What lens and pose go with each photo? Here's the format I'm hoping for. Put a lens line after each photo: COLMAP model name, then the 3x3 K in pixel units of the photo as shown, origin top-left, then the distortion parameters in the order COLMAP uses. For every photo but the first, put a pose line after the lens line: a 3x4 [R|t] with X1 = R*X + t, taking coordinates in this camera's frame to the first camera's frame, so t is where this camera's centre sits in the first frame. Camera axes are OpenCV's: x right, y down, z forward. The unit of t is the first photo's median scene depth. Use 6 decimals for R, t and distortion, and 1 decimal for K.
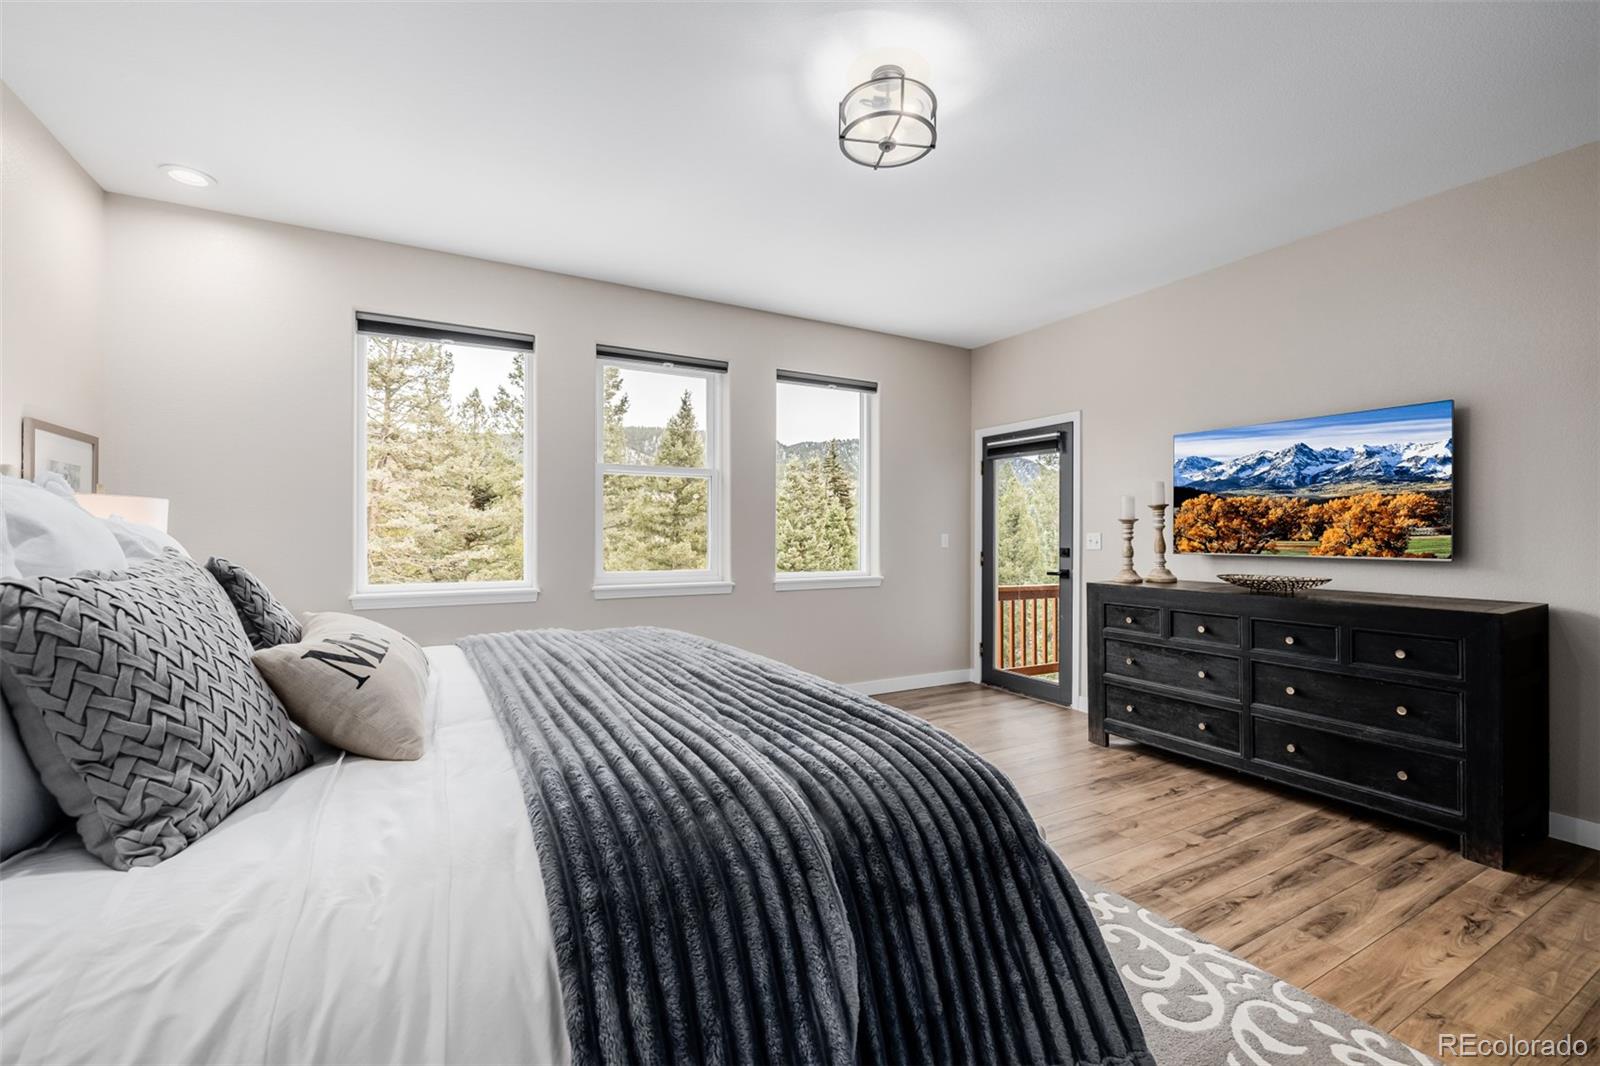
lens RADIAL K [[672.5, 0, 792.4], [0, 672.5, 539.6], [0, 0, 1]] dist [0.000985, -0.000022]
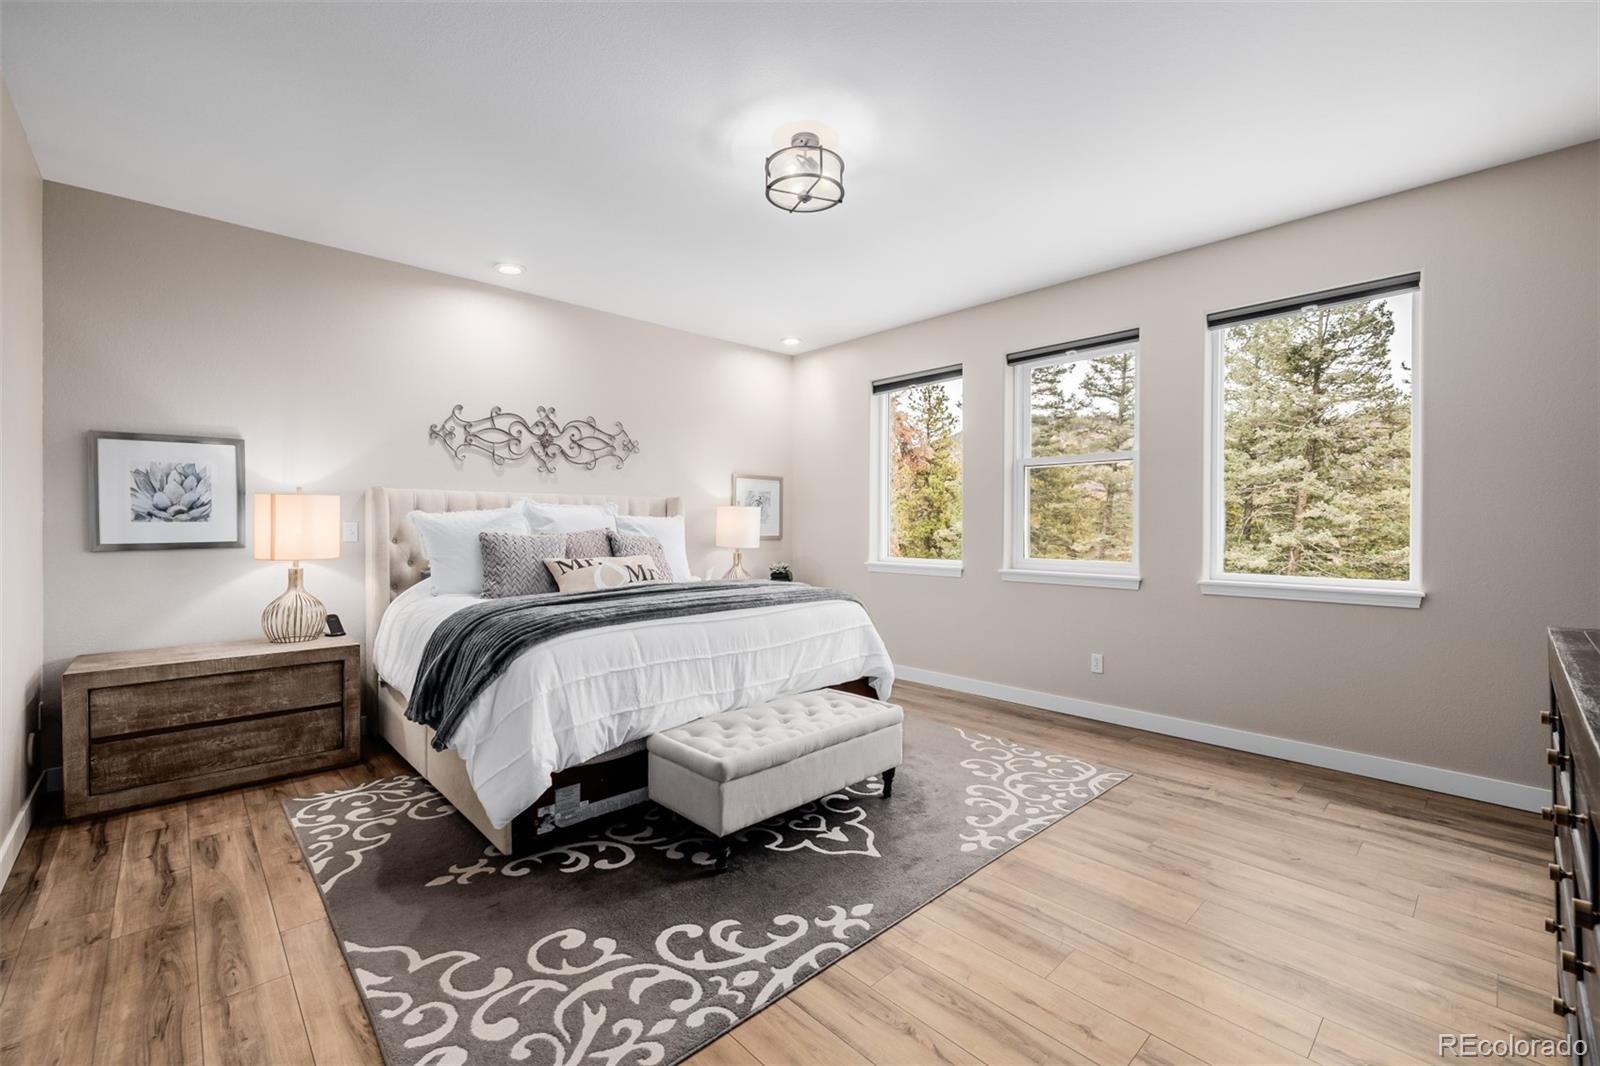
lens RADIAL K [[672.5, 0, 794.0], [0, 672.5, 535.6], [0, 0, 1]] dist [0.000985, -0.000022]
pose [[0.236652, 0.015261, -0.971475, 1.019390], [-0.009118, 0.999867, 0.013485, 0.001020], [0.971552, 0.005667, 0.236759, 0.545340]]
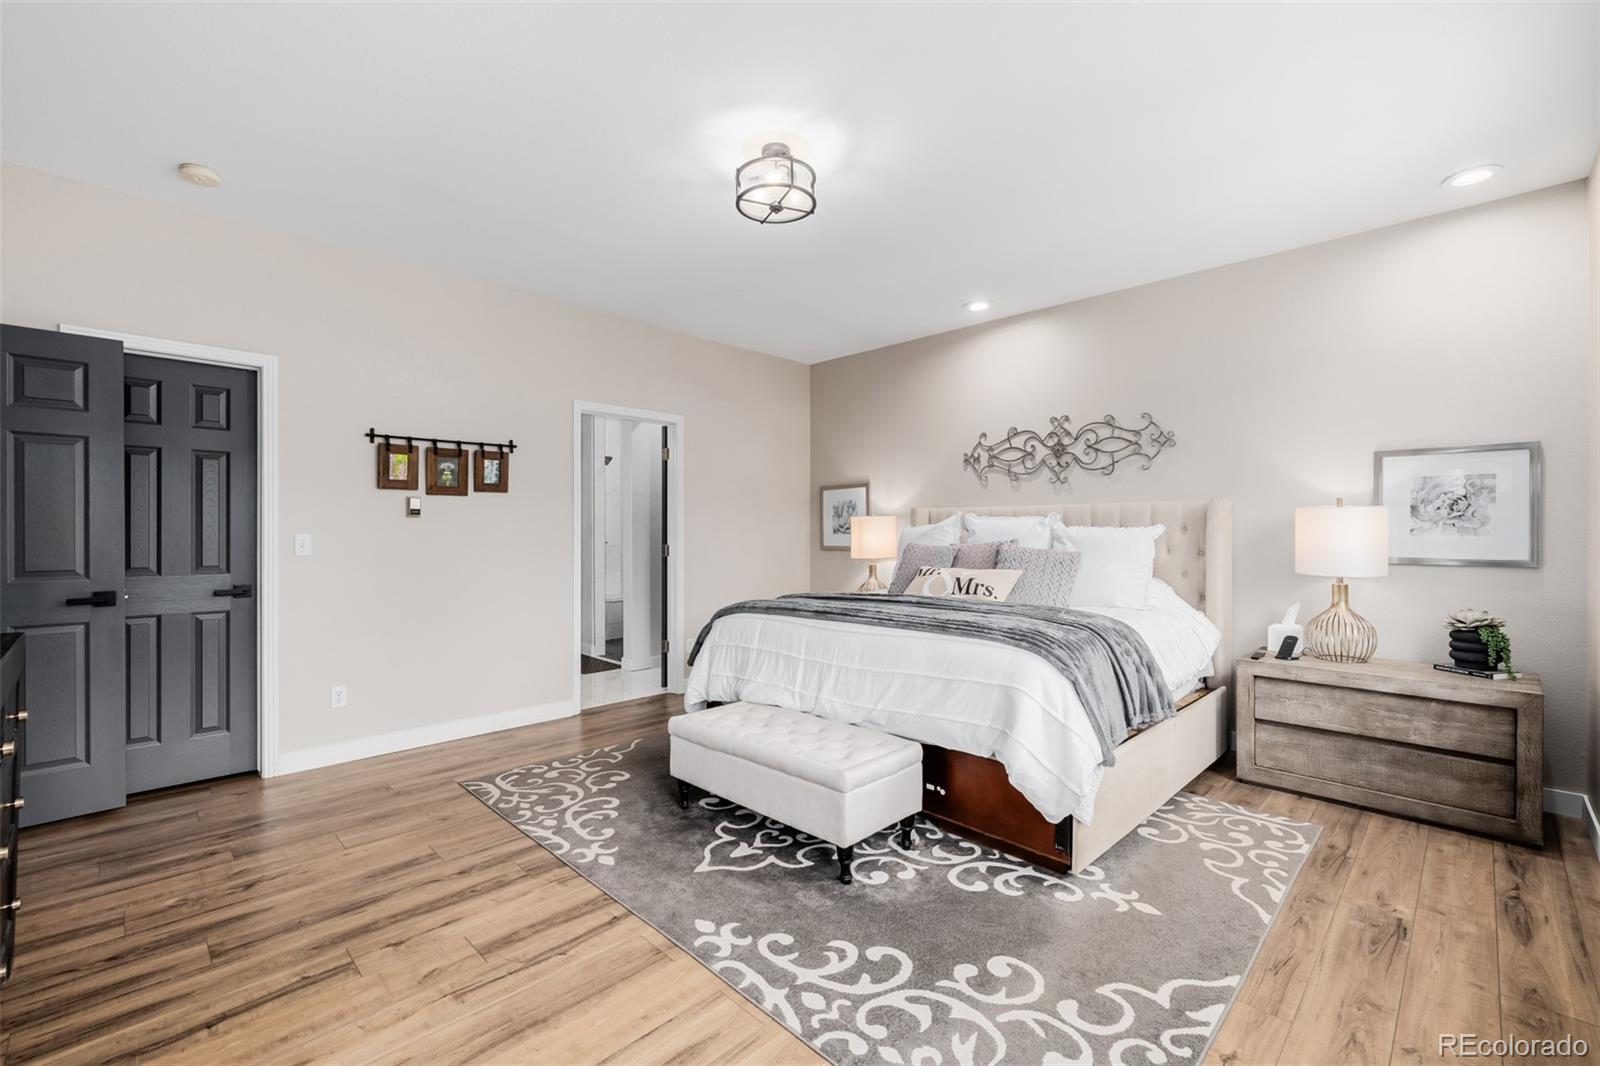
lens RADIAL K [[672.5, 0, 803.0], [0, 672.5, 539.3], [0, 0, 1]] dist [0.000985, -0.000022]
pose [[-0.959742, -0.000688, -0.280883, 0.335968], [-0.005450, 0.999854, 0.016173, -0.013270], [0.280831, 0.017052, -0.959606, 1.687390]]
